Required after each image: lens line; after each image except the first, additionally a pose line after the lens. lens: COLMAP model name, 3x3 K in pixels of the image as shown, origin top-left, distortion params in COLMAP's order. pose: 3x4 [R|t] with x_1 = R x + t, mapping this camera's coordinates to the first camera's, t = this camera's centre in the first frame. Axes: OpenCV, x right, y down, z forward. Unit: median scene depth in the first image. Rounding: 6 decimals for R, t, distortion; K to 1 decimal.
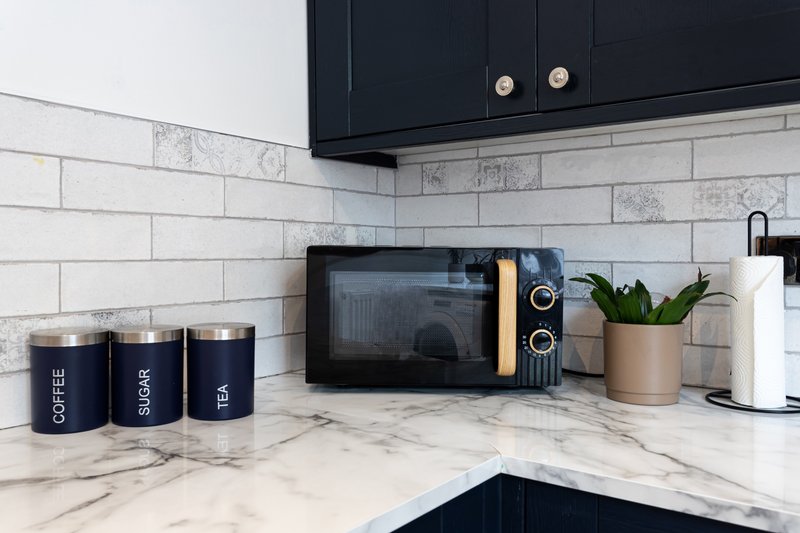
lens RADIAL K [[677.8, 0, 400.0], [0, 677.8, 266.5], [0, 0, 1]] dist [0.011399, 0.006119]
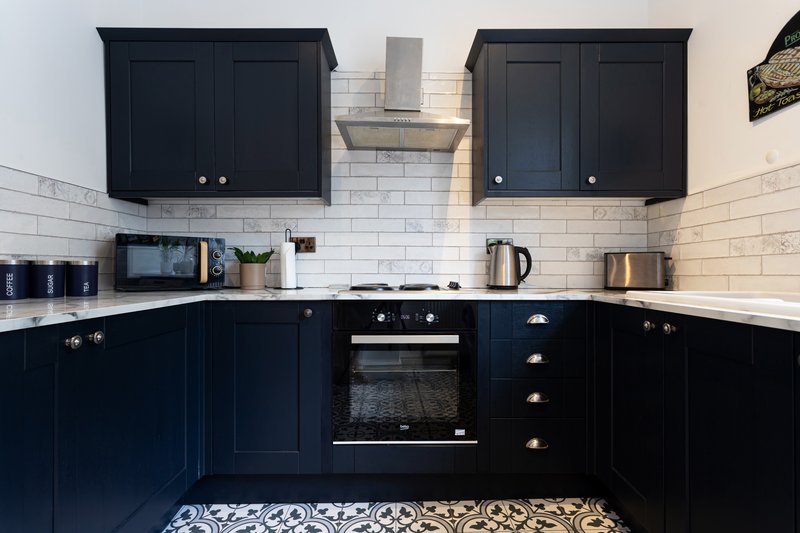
lens RADIAL K [[389.7, 0, 388.8], [0, 389.7, 267.8], [0, 0, 1]] dist [-0.000451, -0.000112]
pose [[0.810288, -0.001924, 0.586029, -0.148339], [0.012366, 0.999828, -0.013815, 0.116462], [-0.585902, 0.018441, 0.810172, -0.670855]]
